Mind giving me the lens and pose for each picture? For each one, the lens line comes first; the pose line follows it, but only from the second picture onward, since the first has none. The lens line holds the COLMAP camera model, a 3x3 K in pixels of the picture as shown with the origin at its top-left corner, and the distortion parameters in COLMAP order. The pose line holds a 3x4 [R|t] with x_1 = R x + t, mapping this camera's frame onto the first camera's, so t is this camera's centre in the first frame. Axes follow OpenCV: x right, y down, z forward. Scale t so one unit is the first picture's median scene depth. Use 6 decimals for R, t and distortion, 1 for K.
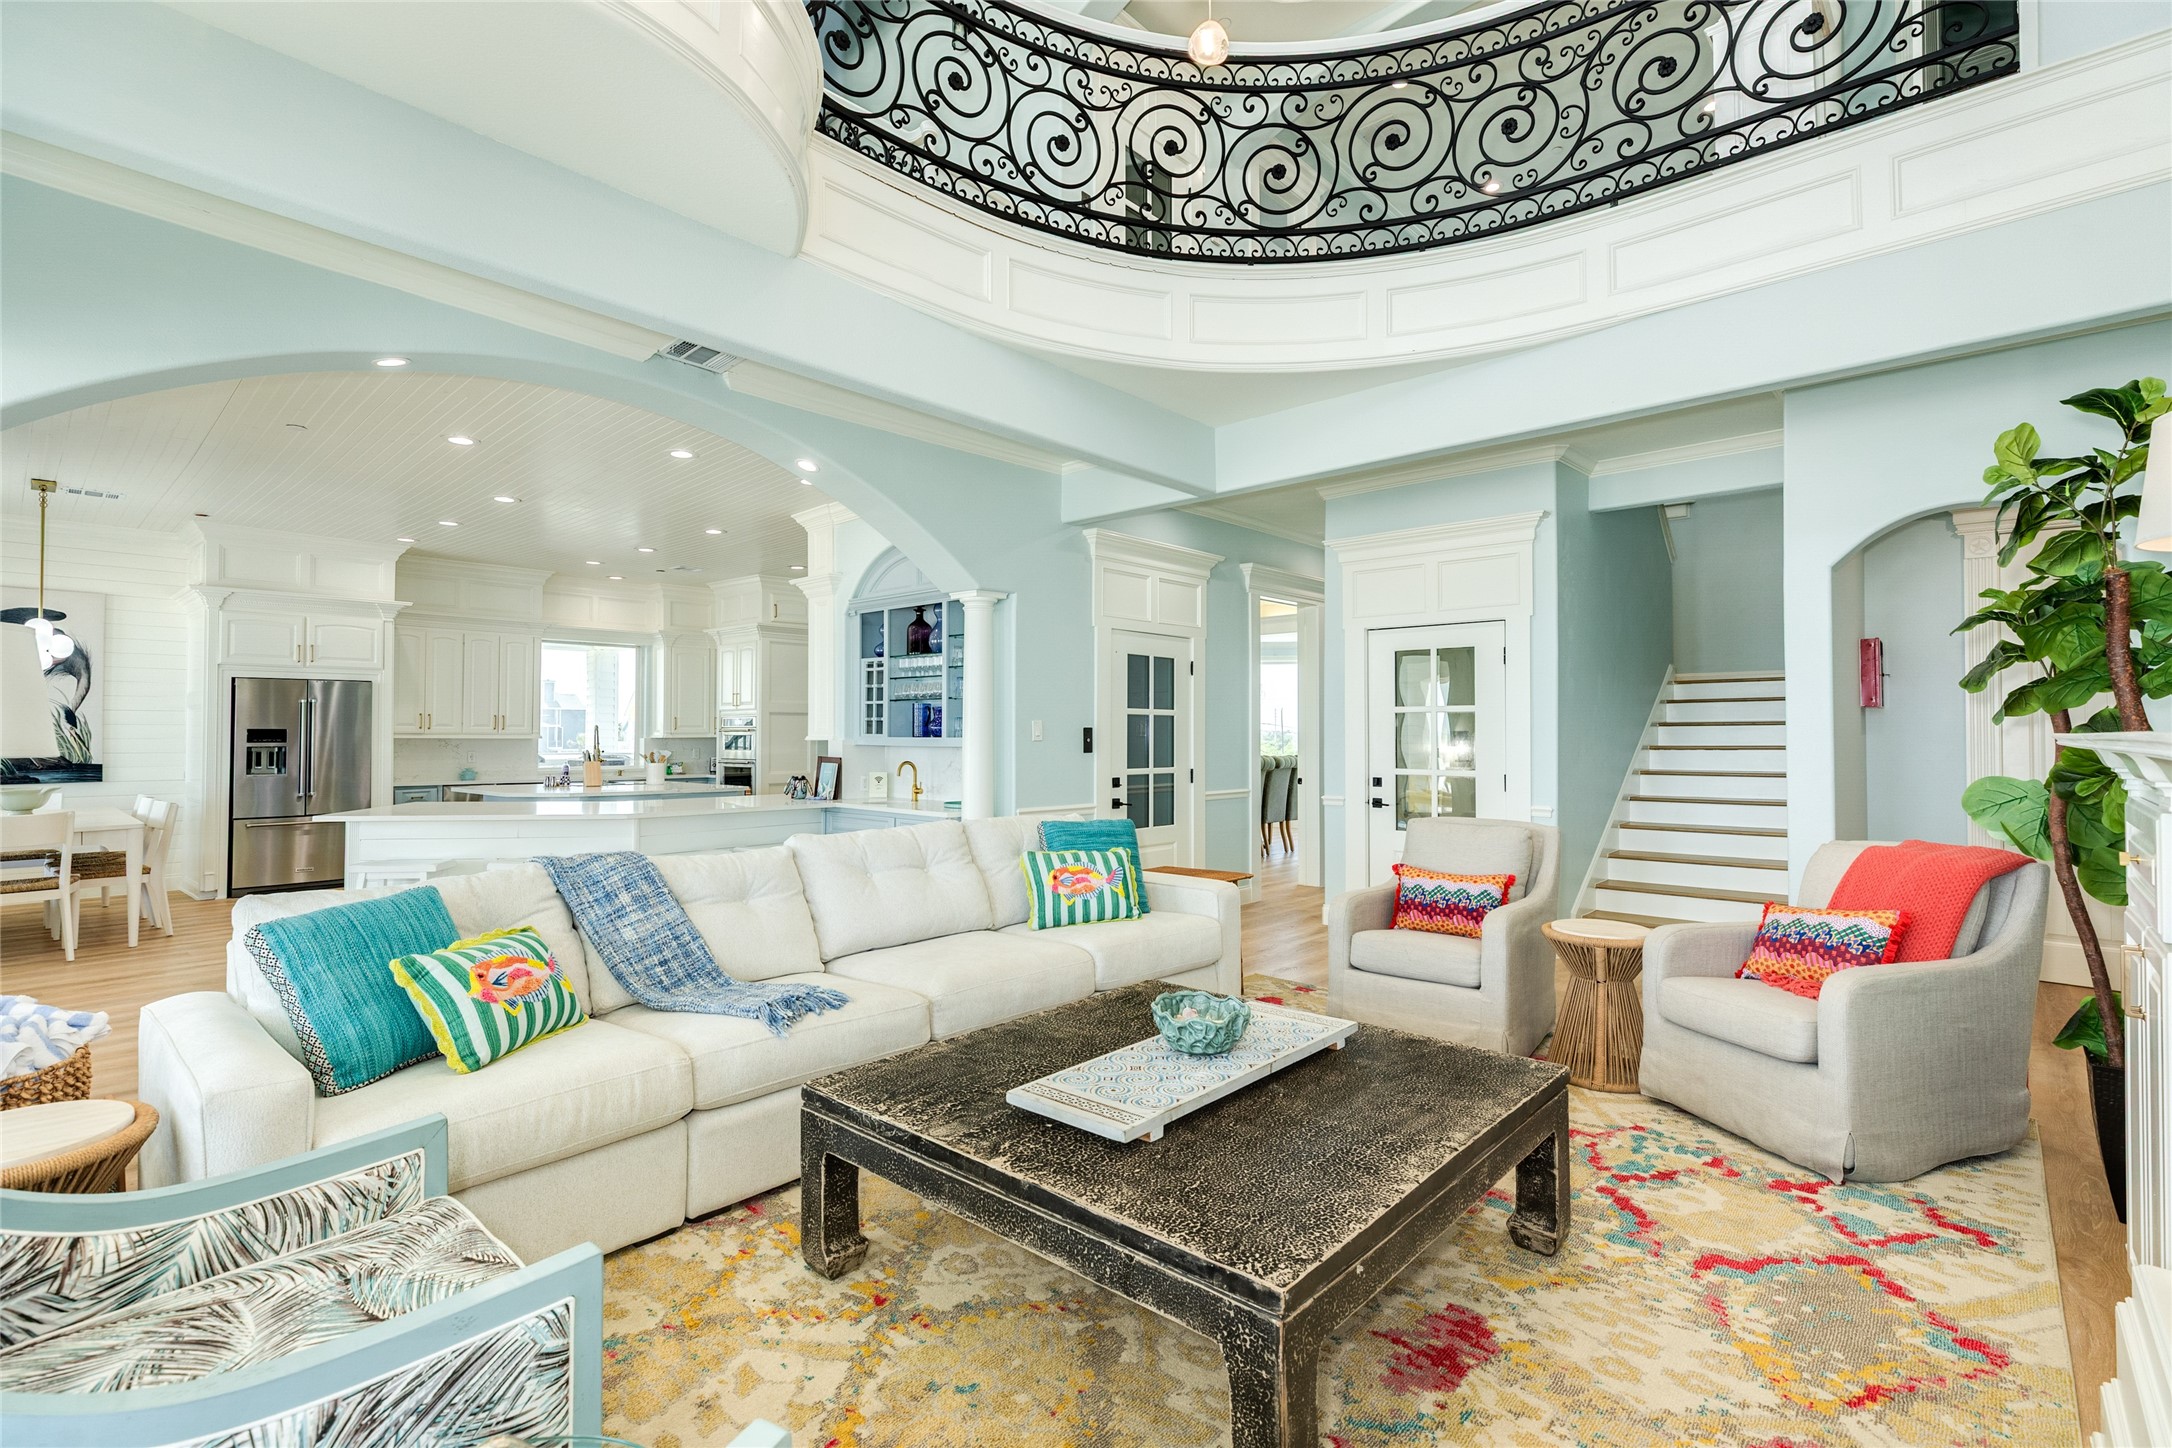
lens RADIAL K [[987.0, 0, 1105.2], [0, 987.0, 712.4], [0, 0, 1]] dist [0.001314, -0.000026]
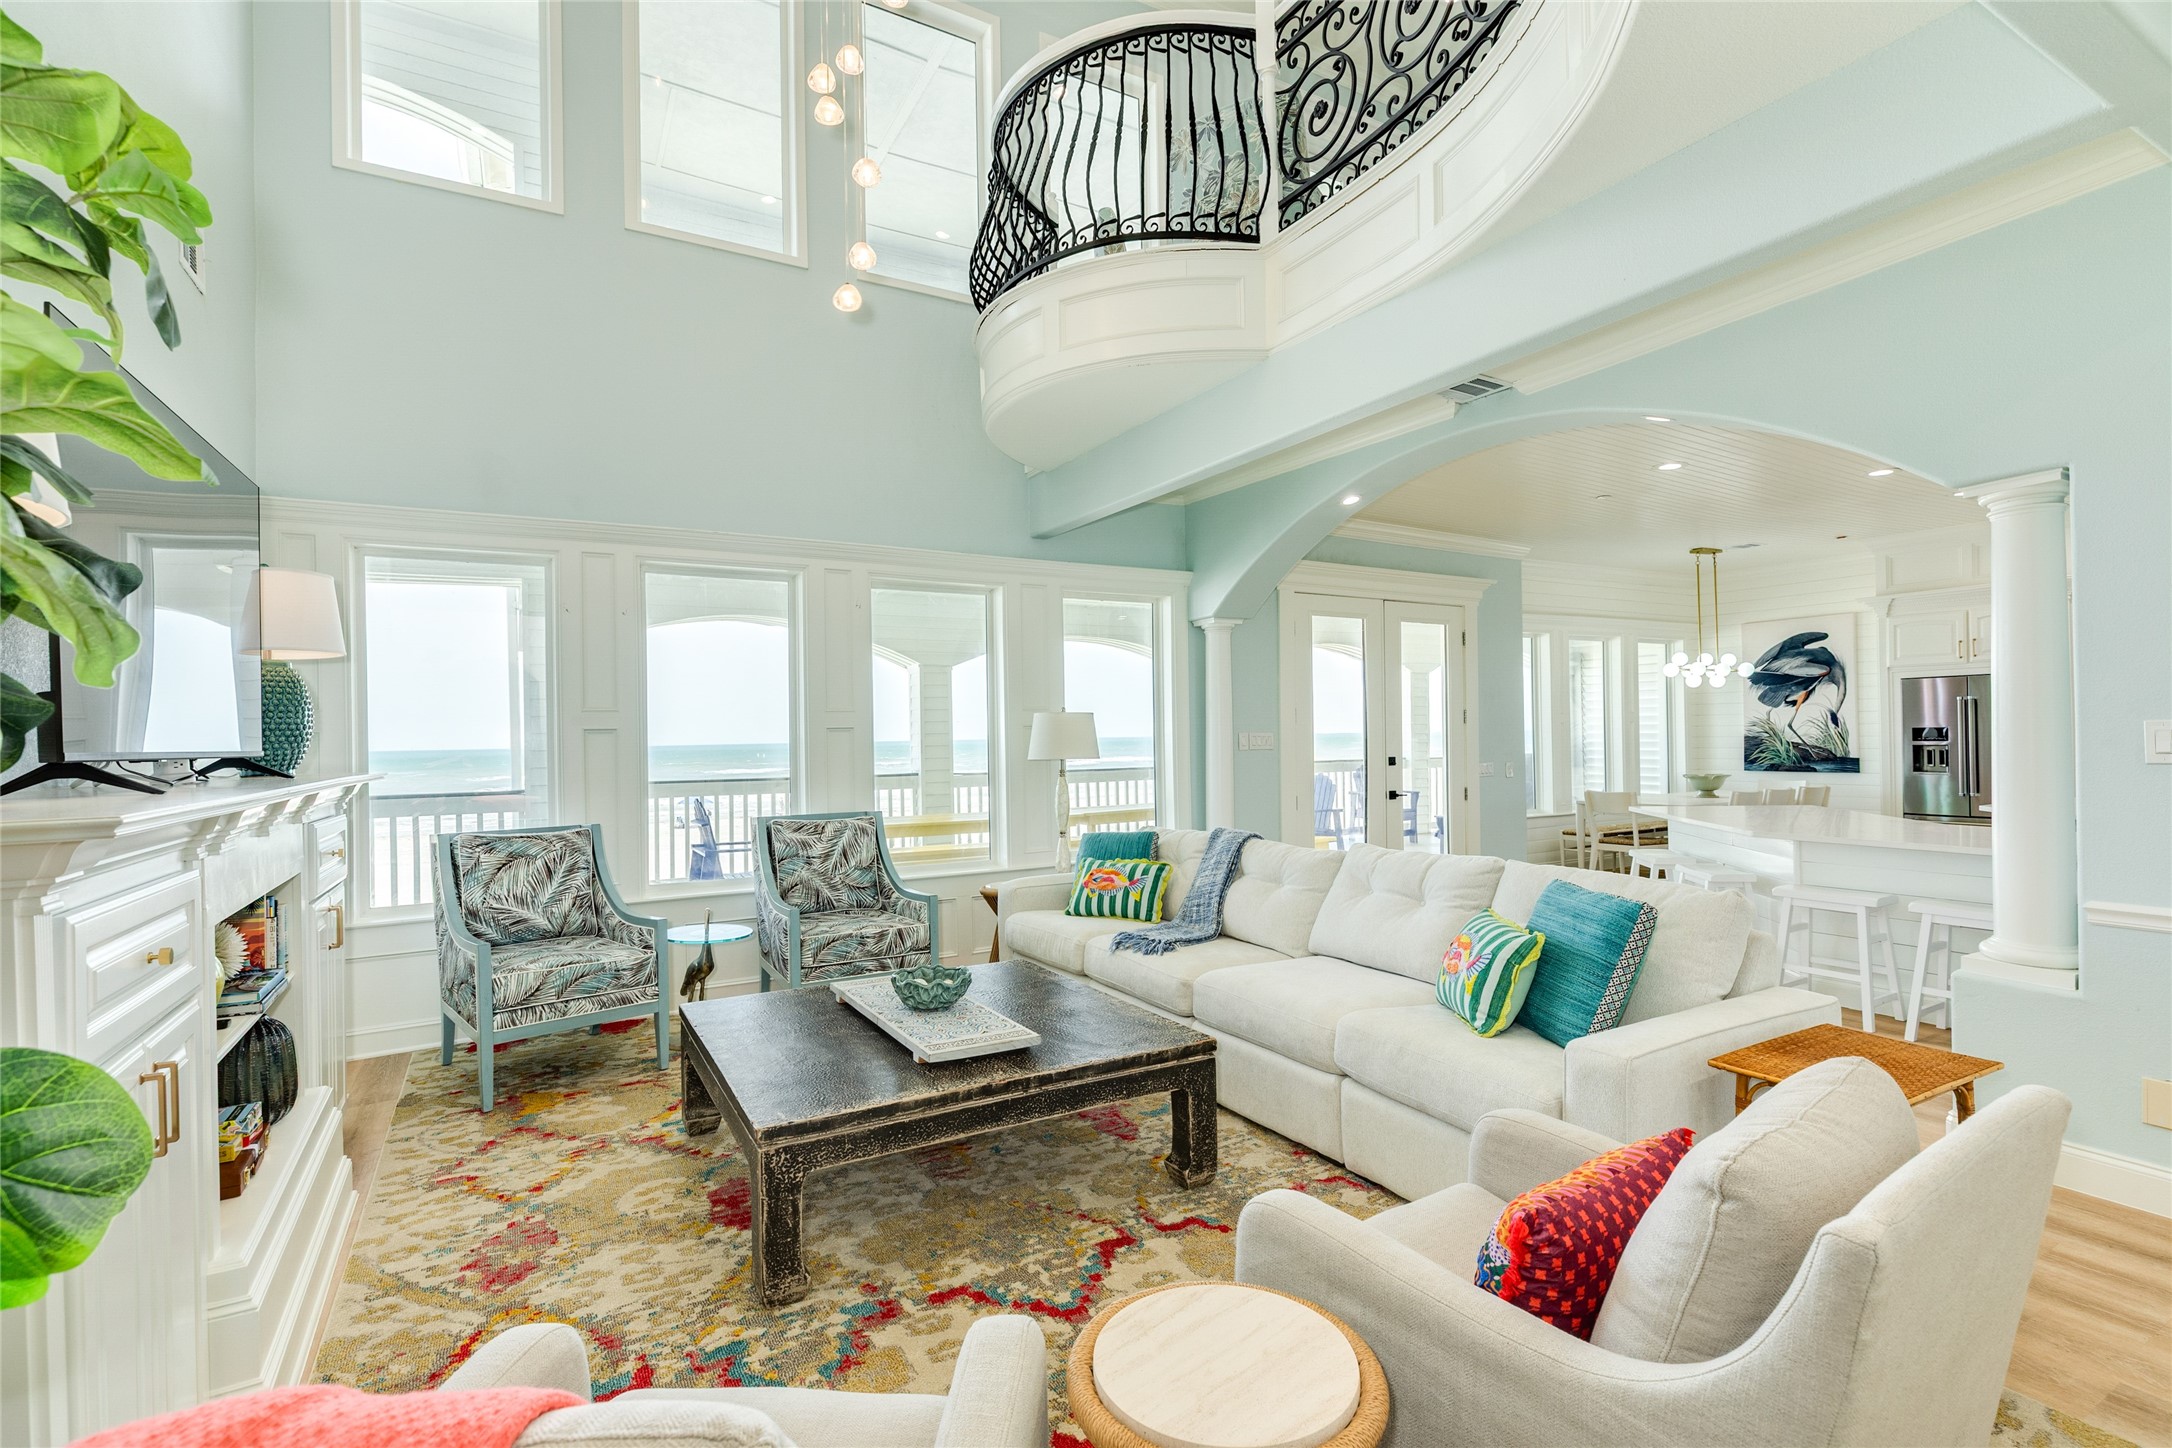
lens RADIAL K [[1015.7, 0, 1087.4], [0, 1015.7, 732.8], [0, 0, 1]] dist [0.001438, 0.000121]
pose [[-0.317063, 0.004160, -0.948395, 0.415724], [0.036390, 0.999307, -0.007783, -0.001340], [0.947706, -0.036980, -0.316995, 0.521369]]
